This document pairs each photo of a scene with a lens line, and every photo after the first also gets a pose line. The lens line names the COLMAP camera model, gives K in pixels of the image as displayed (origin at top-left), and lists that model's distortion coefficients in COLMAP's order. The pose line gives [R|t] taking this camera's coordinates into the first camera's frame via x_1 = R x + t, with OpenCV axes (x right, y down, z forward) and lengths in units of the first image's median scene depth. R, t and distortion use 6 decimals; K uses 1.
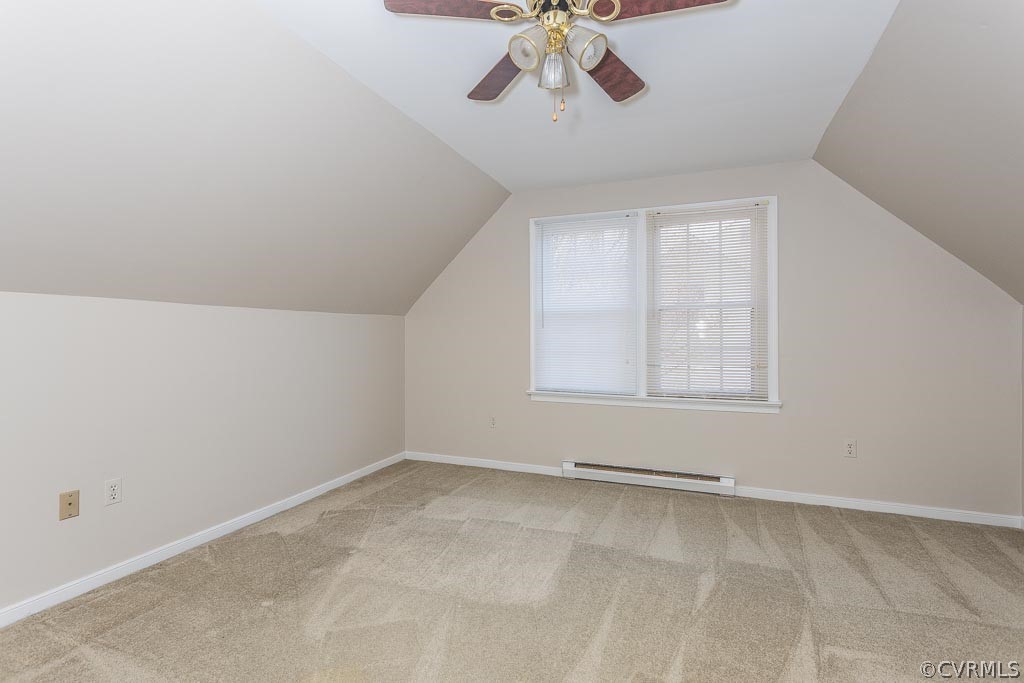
lens RADIAL K [[493.1, 0, 512.3], [0, 493.1, 339.9], [0, 0, 1]] dist [0.000627, 0.002057]
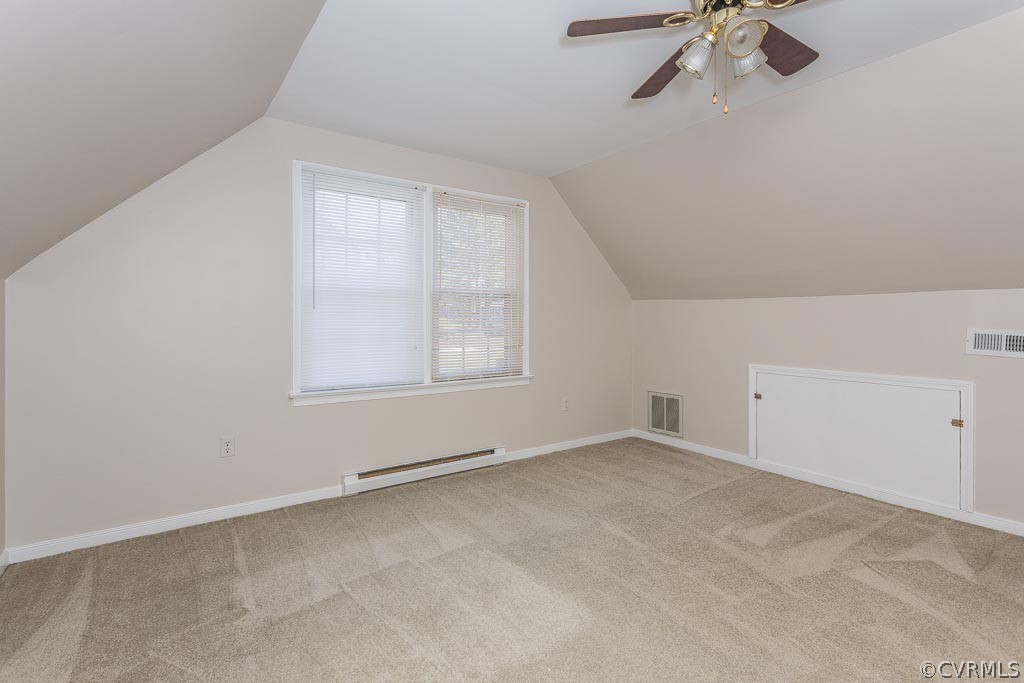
lens RADIAL K [[493.1, 0, 522.4], [0, 493.1, 319.4], [0, 0, 1]] dist [0.000627, 0.002057]
pose [[0.530394, 0.000620, 0.847751, -0.452711], [0.005926, 0.999973, -0.004440, -0.002165], [-0.847730, 0.007379, 0.530376, 0.358119]]
